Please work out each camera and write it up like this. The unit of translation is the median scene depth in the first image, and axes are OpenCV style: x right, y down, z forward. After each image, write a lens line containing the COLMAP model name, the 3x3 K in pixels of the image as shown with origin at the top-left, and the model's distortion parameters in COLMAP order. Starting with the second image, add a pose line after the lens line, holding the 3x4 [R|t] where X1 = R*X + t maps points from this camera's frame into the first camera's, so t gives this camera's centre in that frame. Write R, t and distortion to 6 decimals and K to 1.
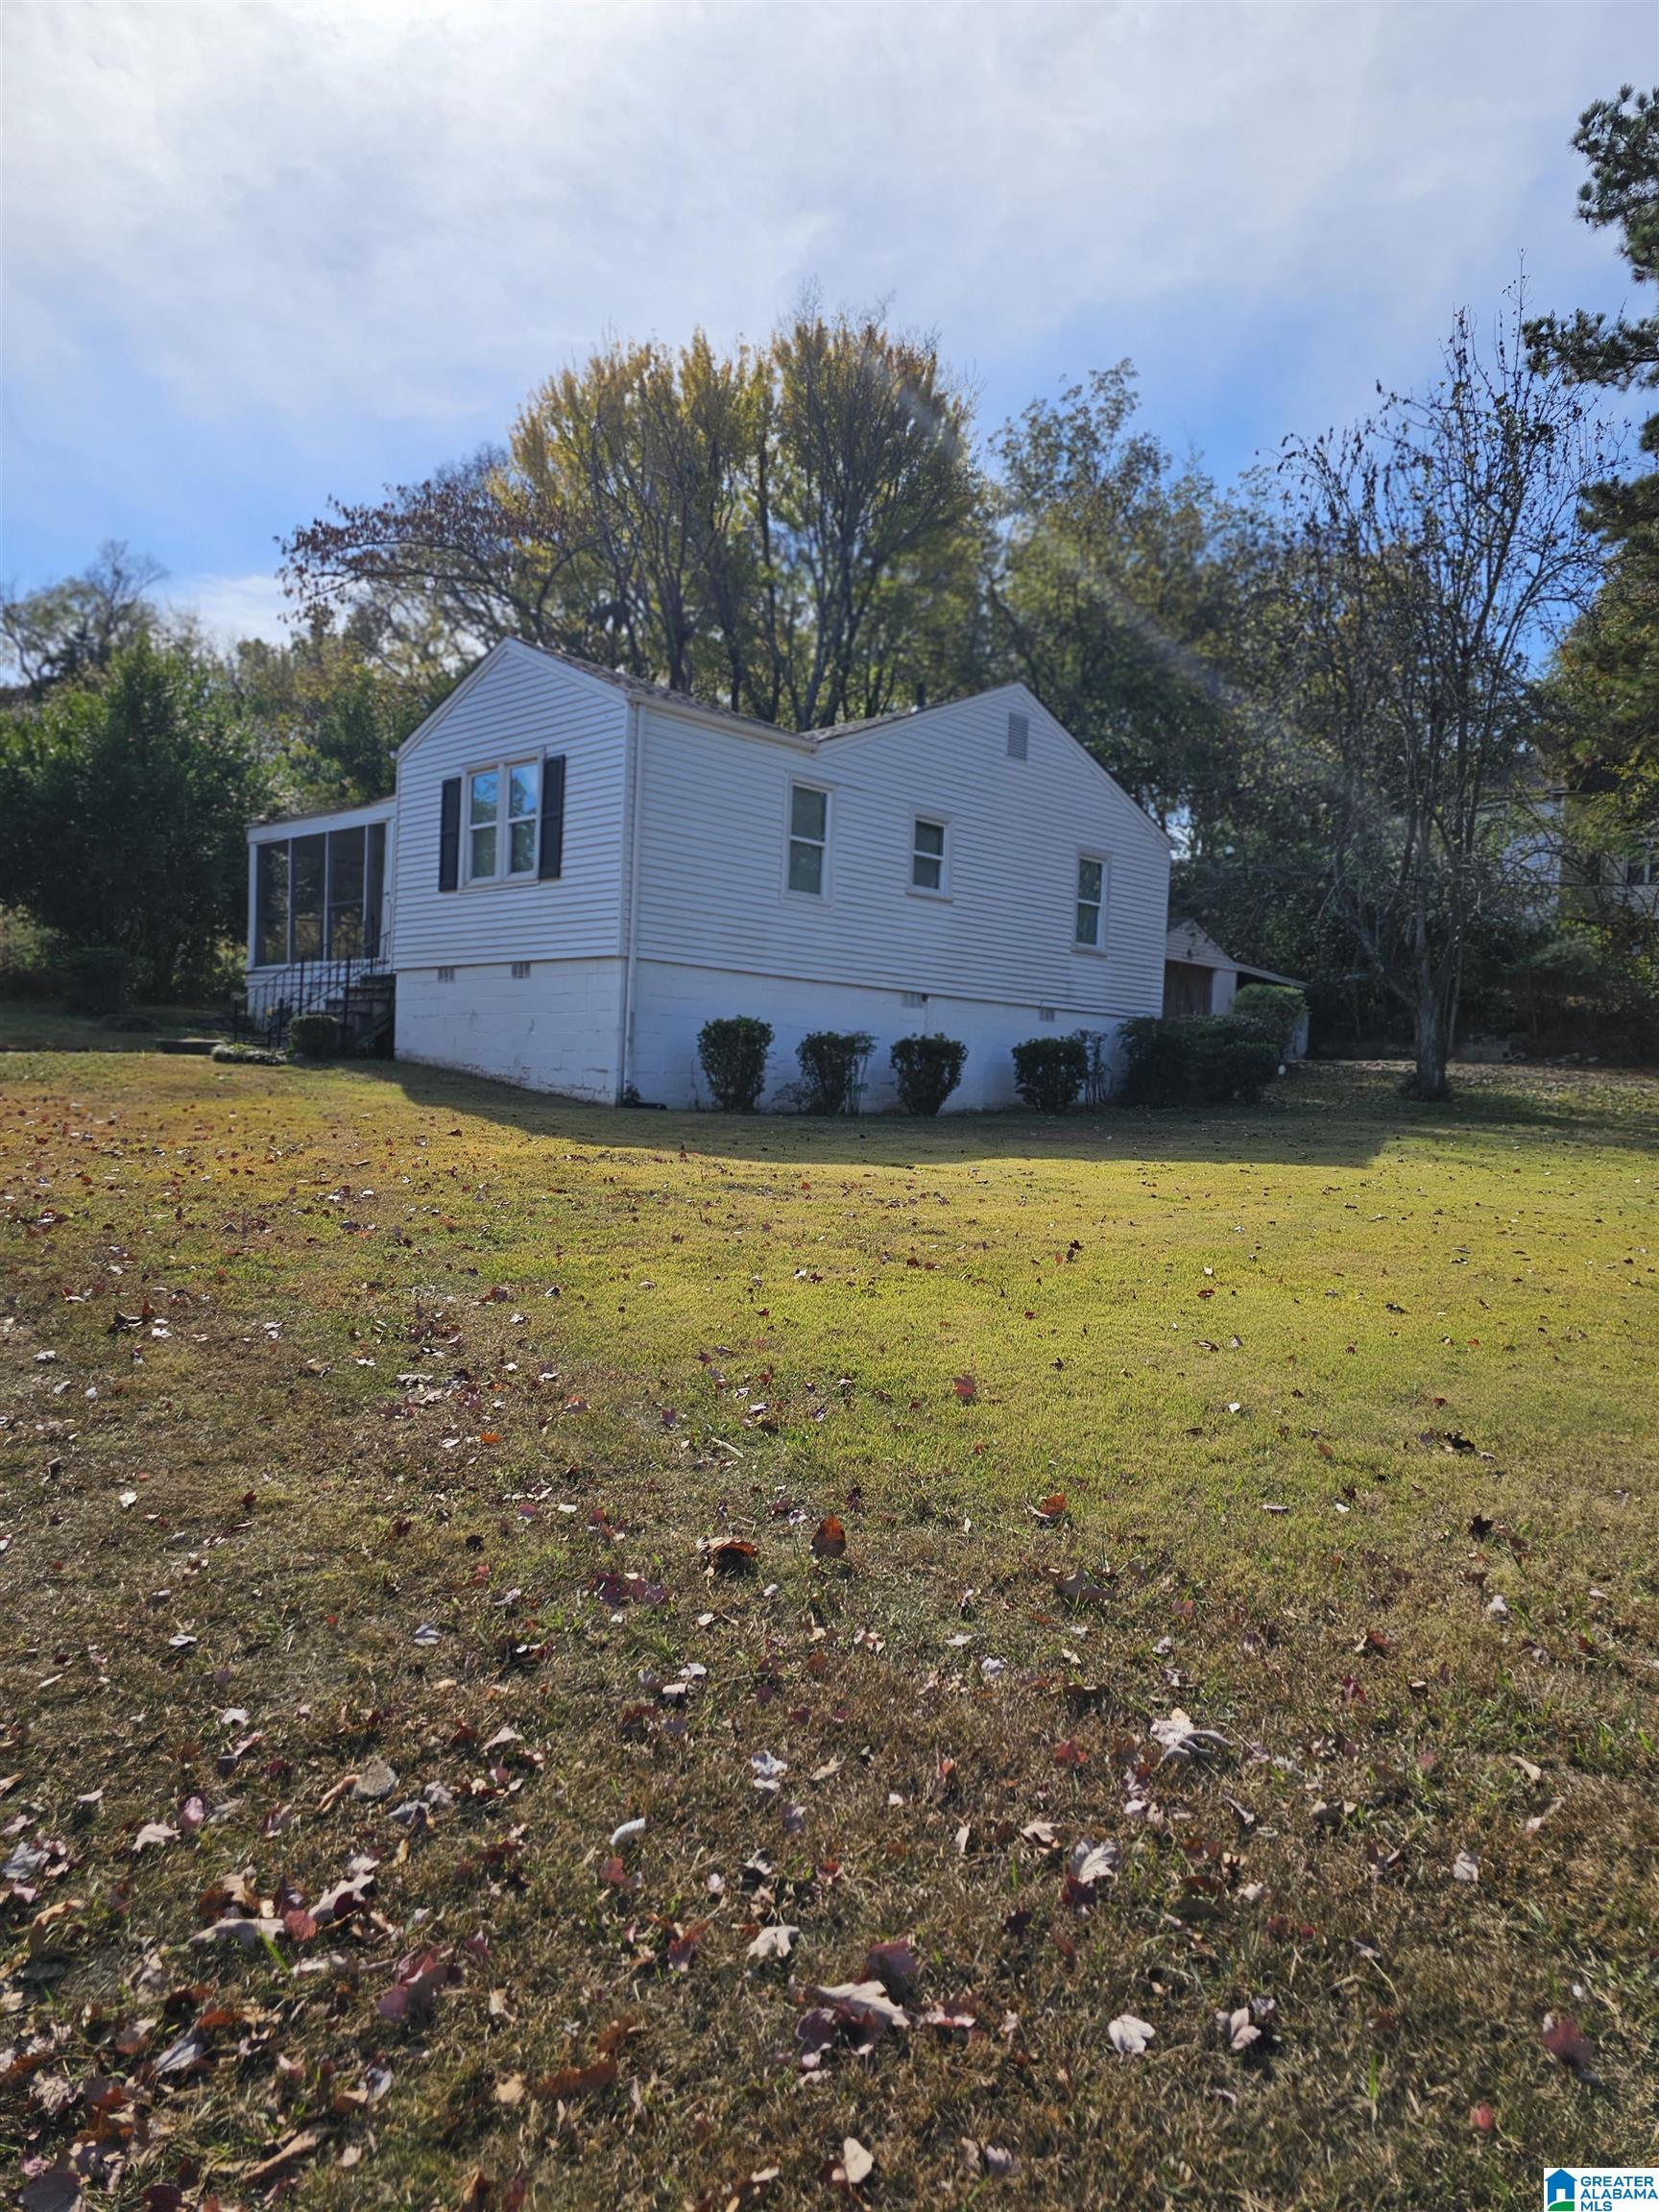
lens RADIAL K [[1479.6, 0, 829.5], [0, 1479.6, 1106.0], [0, 0, 1]] dist [0.062130, -0.039369]
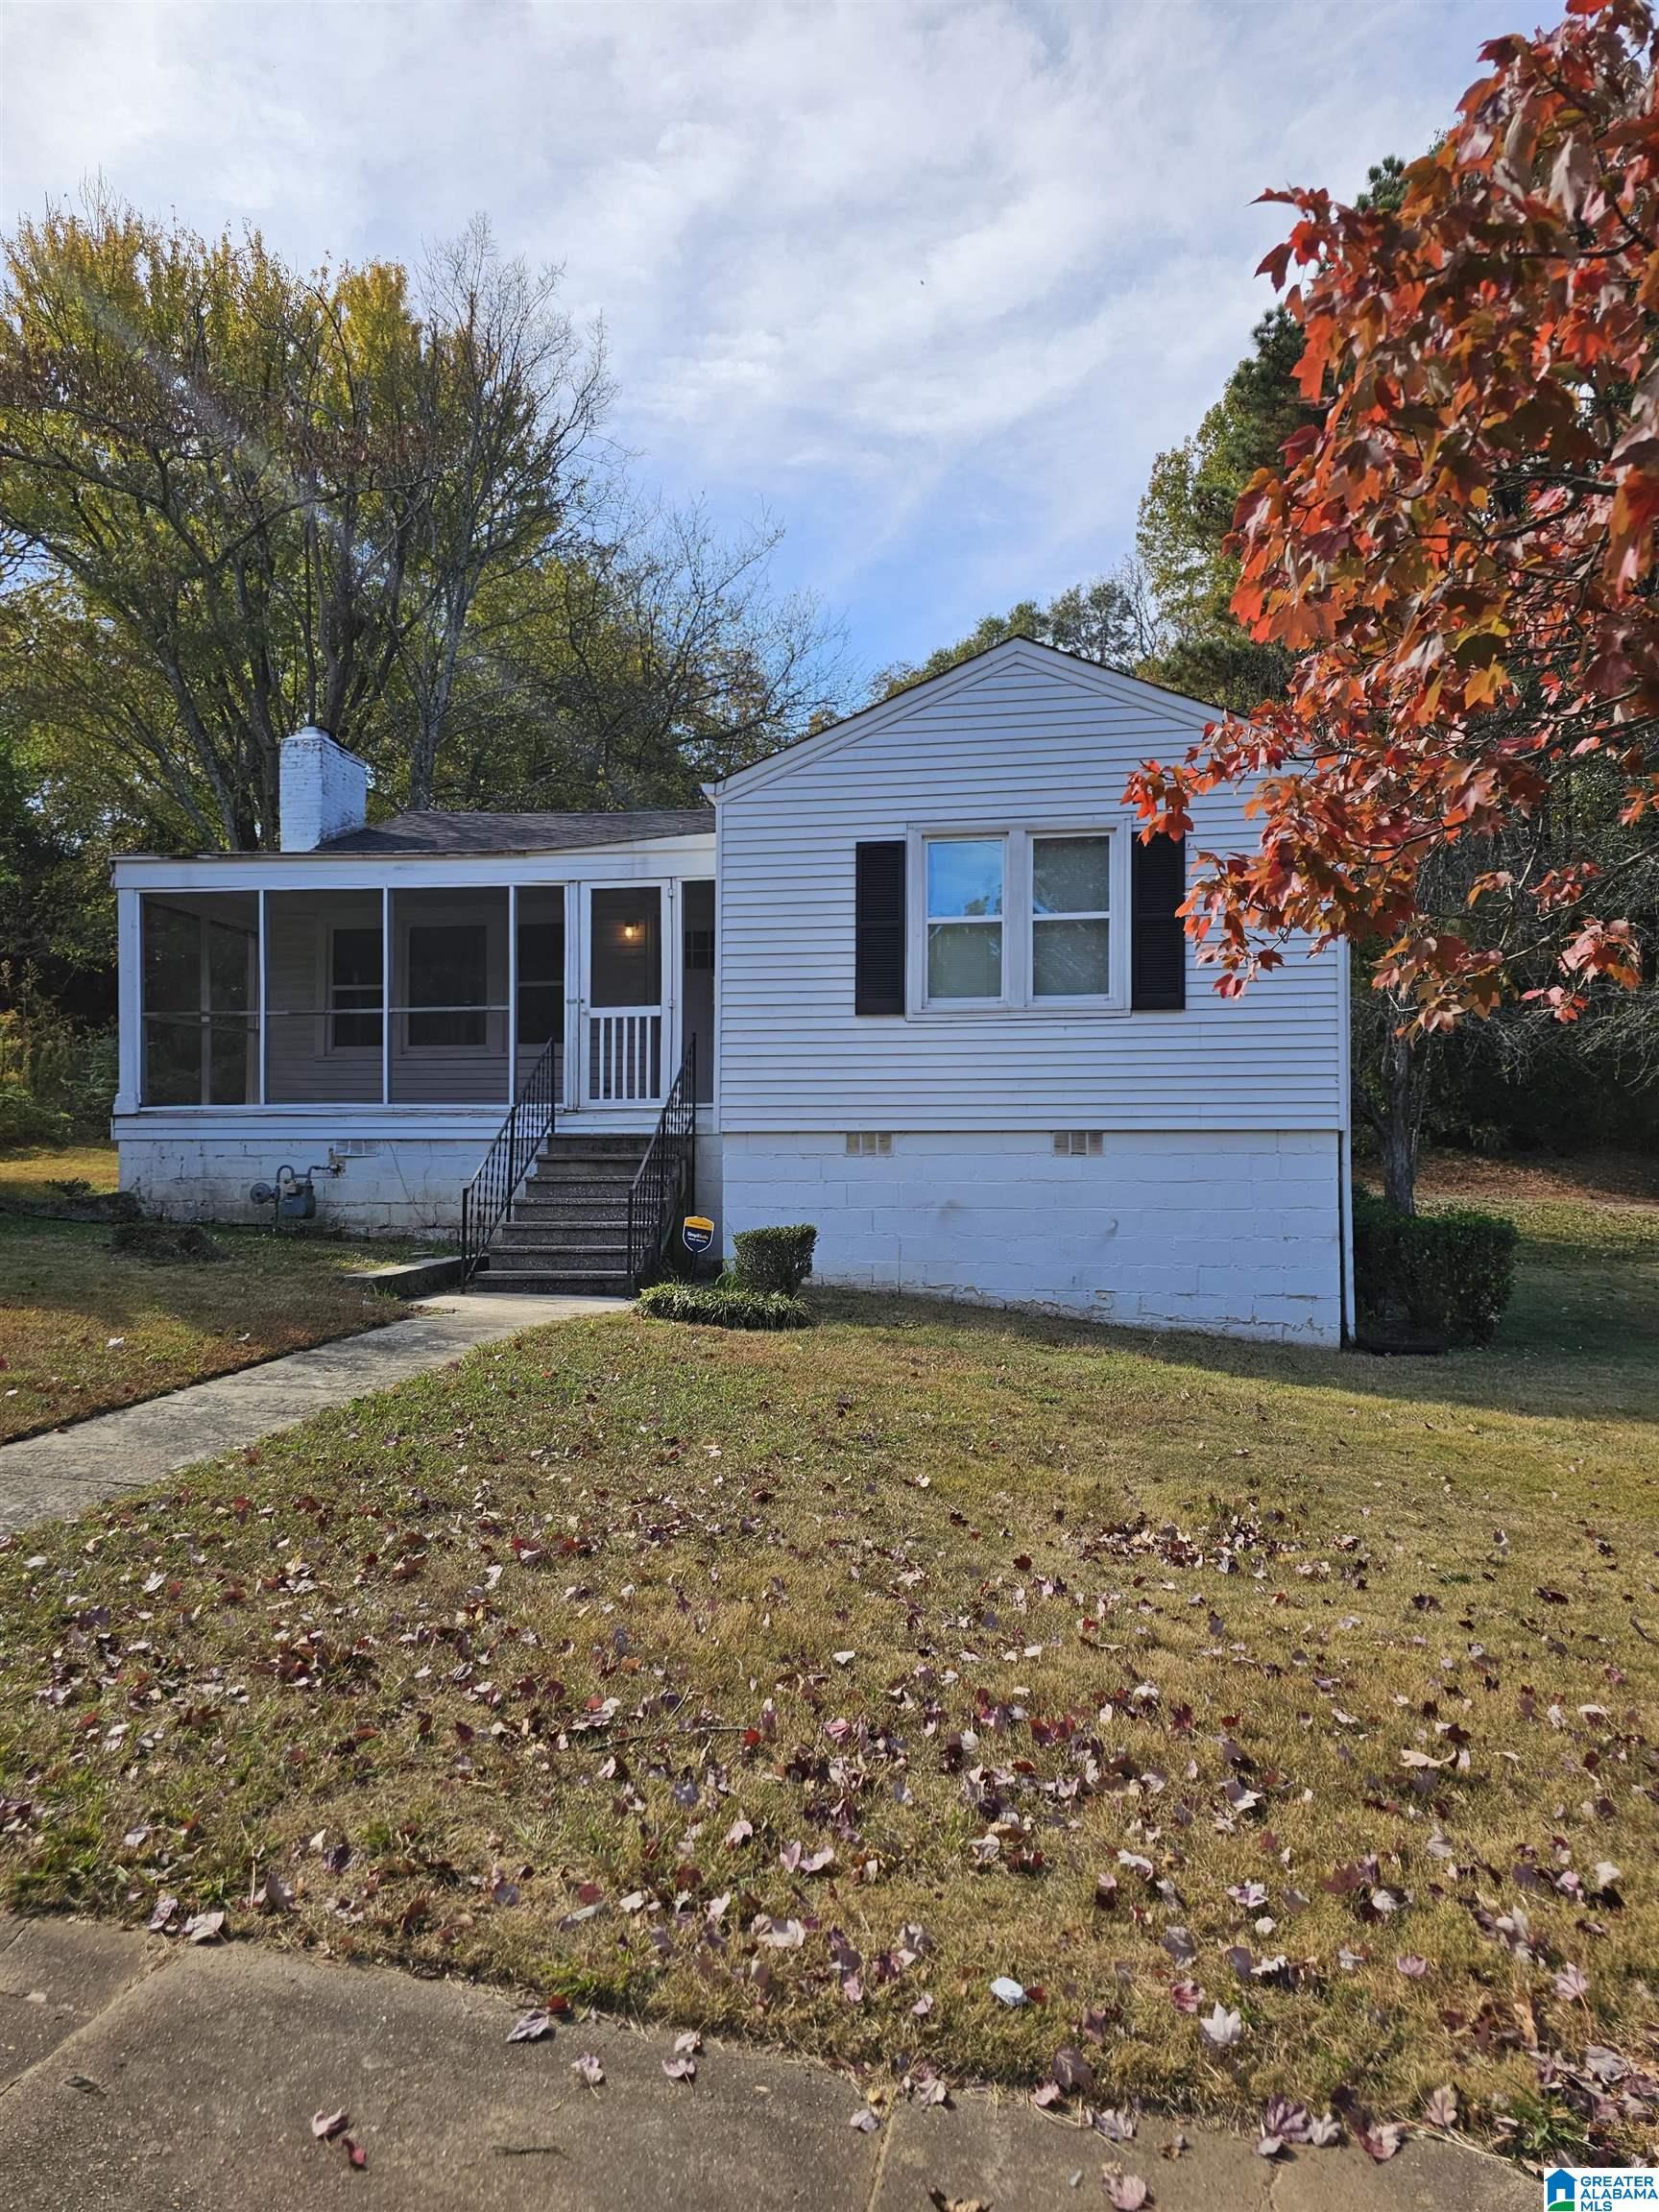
lens RADIAL K [[1479.6, 0, 829.5], [0, 1479.6, 1106.0], [0, 0, 1]] dist [0.062130, -0.039369]
pose [[0.814576, 0.008872, 0.579989, -0.650152], [0.030918, 0.997798, -0.058686, -0.069469], [-0.579232, 0.065737, 0.812508, 0.504642]]
